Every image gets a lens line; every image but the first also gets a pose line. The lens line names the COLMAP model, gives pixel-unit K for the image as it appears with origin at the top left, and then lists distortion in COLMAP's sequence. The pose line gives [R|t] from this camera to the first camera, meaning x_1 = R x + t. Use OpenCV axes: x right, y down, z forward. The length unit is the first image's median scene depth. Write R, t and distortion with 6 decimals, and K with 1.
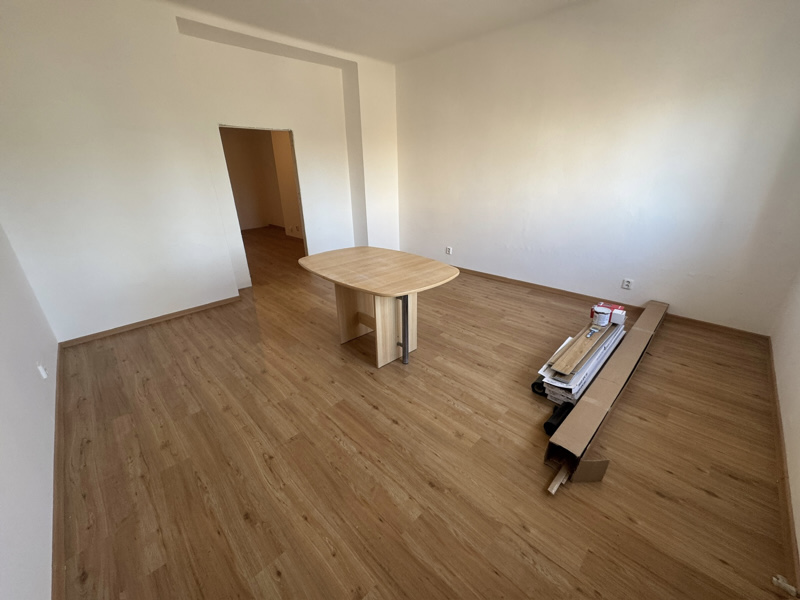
lens RADIAL K [[317.4, 0, 400.5], [0, 317.4, 301.1], [0, 0, 1]] dist [0.000122, 0.000009]
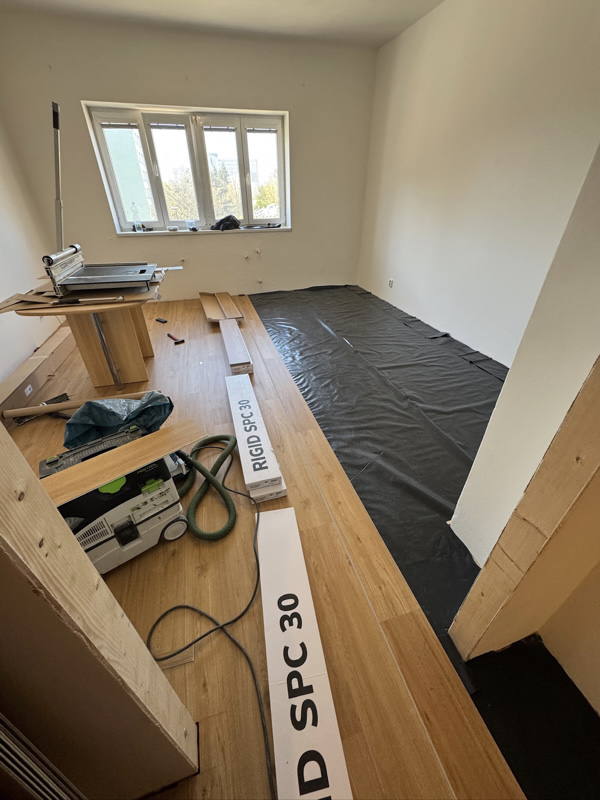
lens RADIAL K [[317.4, 0, 299.4], [0, 317.4, 400.3], [0, 0, 1]] dist [0.000122, 0.000009]
pose [[-0.881019, -0.237085, 0.409385, -0.438154], [0.195477, 0.605594, 0.771391, -0.437954], [-0.430806, 0.759636, -0.487196, 1.223580]]
